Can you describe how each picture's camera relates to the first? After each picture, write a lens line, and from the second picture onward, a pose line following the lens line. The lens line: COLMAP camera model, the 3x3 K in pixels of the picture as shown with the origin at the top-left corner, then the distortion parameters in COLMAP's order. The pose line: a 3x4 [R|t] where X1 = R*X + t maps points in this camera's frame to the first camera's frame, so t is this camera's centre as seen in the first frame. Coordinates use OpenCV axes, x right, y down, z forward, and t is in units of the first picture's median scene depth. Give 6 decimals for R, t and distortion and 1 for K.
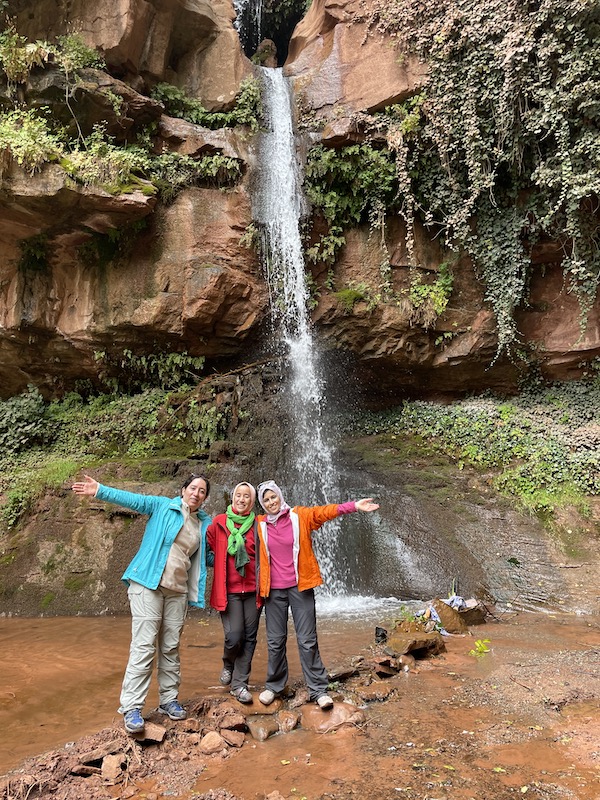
lens RADIAL K [[644.2, 0, 300.0], [0, 644.2, 400.0], [0, 0, 1]] dist [0.064310, -0.002157]
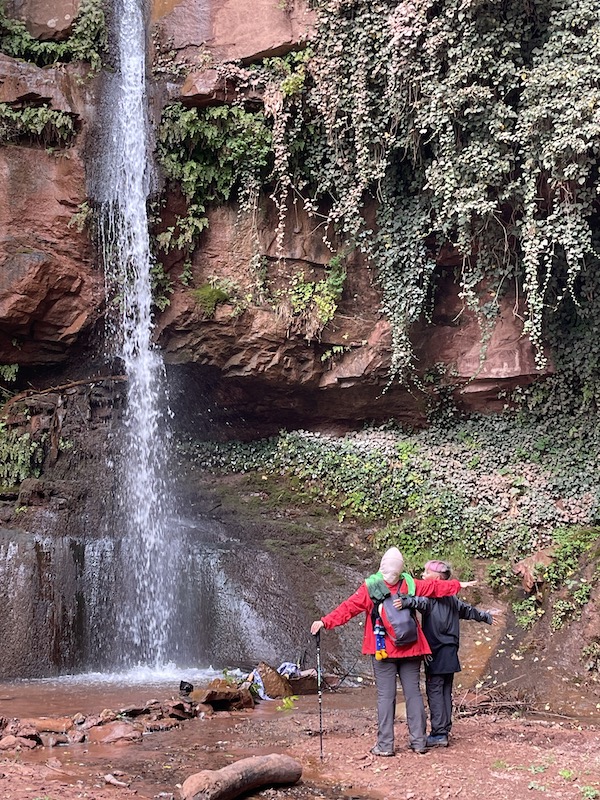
lens RADIAL K [[1257.1, 0, 300.0], [0, 1257.1, 400.0], [0, 0, 1]] dist [0.214026, -0.758004]
pose [[0.996619, 0.040199, 0.071660, 0.081847], [-0.041769, 0.998916, 0.020552, -0.072836], [-0.070756, -0.023476, 0.997217, -0.540559]]
